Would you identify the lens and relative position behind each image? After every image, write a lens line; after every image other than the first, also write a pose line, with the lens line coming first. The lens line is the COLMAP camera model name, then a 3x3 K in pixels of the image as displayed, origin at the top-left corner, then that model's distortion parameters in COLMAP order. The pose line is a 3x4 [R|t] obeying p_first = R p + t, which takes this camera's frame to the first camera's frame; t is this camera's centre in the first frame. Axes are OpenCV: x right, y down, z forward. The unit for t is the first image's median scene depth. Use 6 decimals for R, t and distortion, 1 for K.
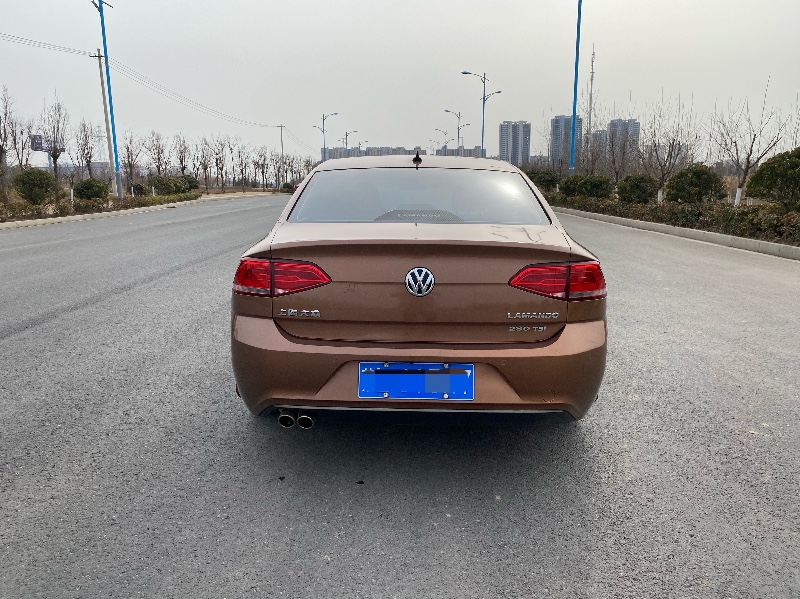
lens RADIAL K [[609.9, 0, 400.0], [0, 609.9, 299.5], [0, 0, 1]] dist [0.001938, -0.000192]
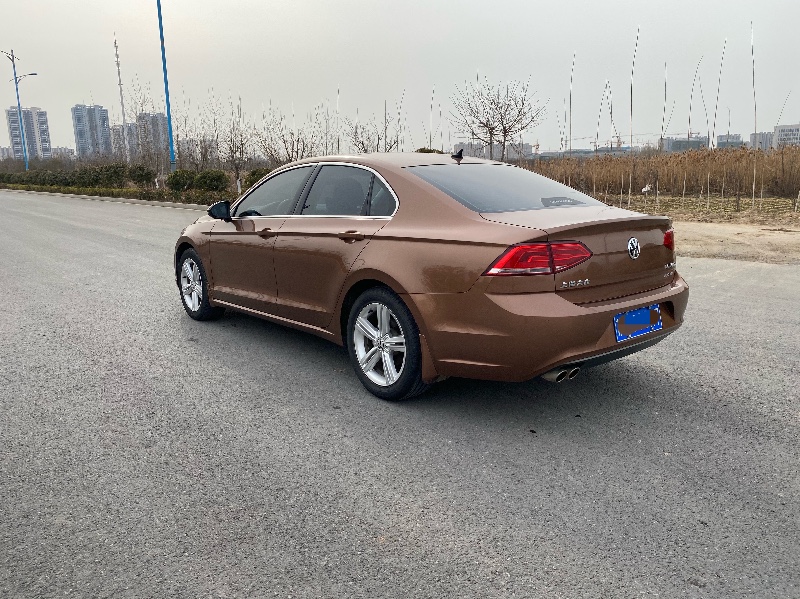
lens RADIAL K [[609.9, 0, 400.0], [0, 609.9, 299.5], [0, 0, 1]] dist [0.001938, -0.000192]
pose [[0.748248, -0.138461, 0.648810, -0.356412], [0.132750, 0.989448, 0.058060, -0.018543], [-0.650002, 0.042687, 0.758732, 0.088168]]
